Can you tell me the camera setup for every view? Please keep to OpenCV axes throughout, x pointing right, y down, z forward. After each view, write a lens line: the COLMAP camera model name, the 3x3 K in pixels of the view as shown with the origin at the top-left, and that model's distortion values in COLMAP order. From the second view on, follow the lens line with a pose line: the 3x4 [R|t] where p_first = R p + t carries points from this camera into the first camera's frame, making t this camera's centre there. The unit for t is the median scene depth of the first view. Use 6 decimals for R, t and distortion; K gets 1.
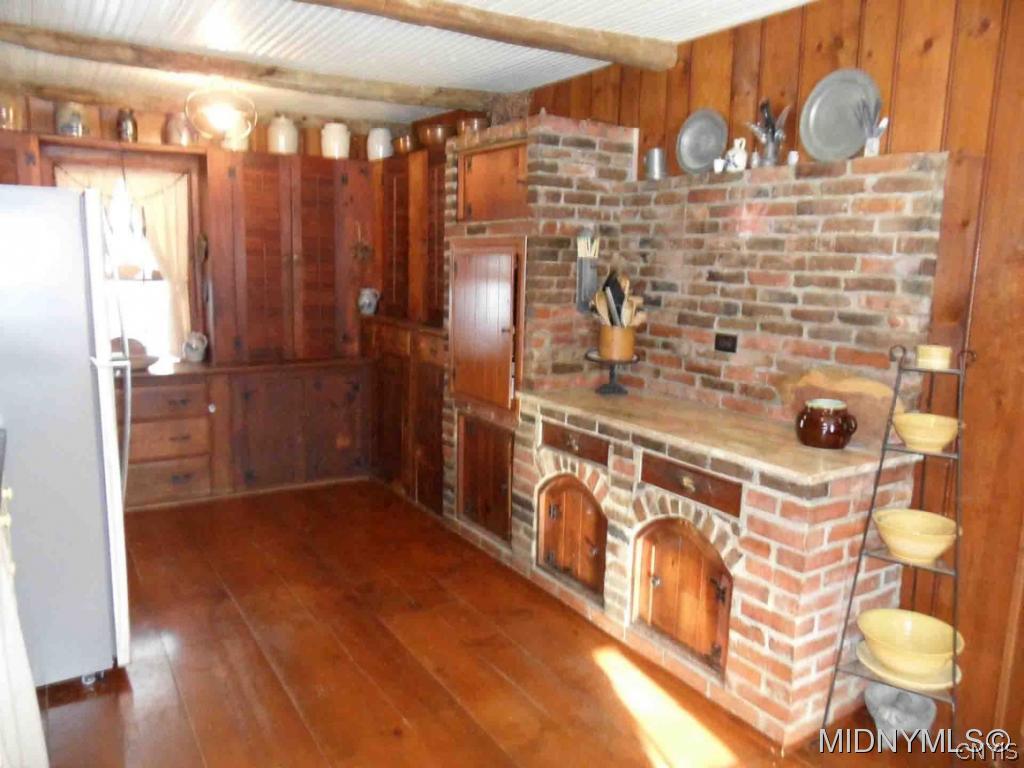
lens RADIAL K [[764.5, 0, 510.4], [0, 764.5, 376.1], [0, 0, 1]] dist [-0.001135, -0.001864]
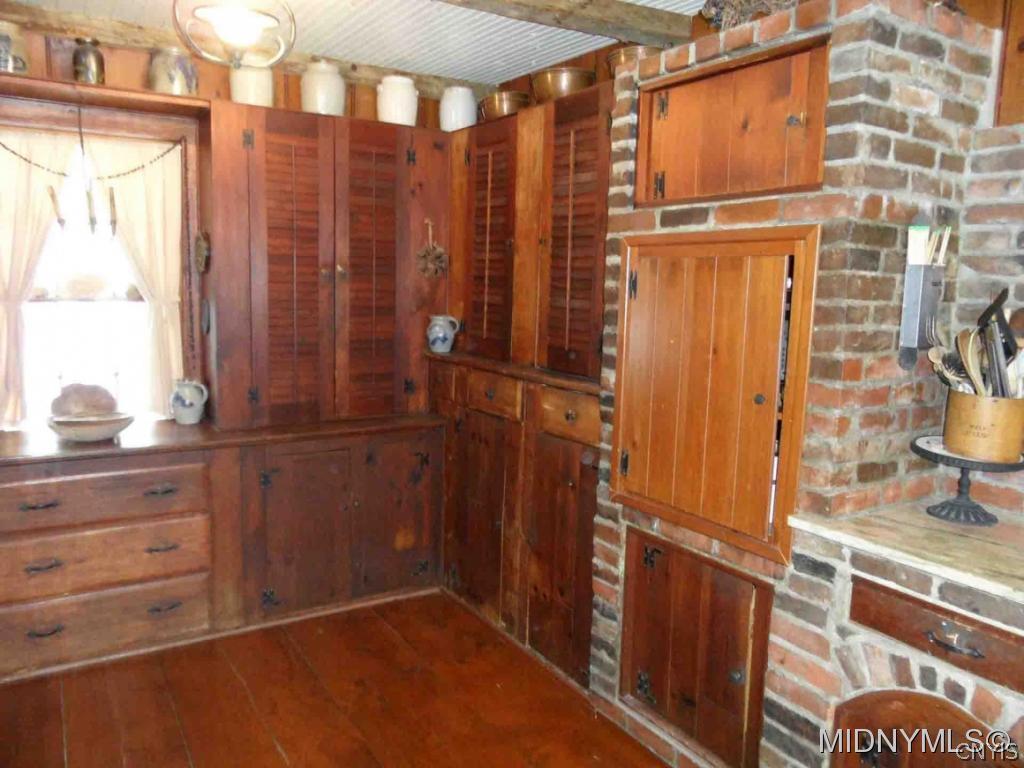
lens RADIAL K [[780.8, 0, 512.0], [0, 780.8, 384.0], [0, 0, 1]] dist [0.003455, 0.003629]
pose [[0.999973, 0.006288, -0.003855, -0.144155], [-0.006364, 0.999783, -0.019842, -0.046726], [0.003730, 0.019866, 0.999796, 0.358140]]
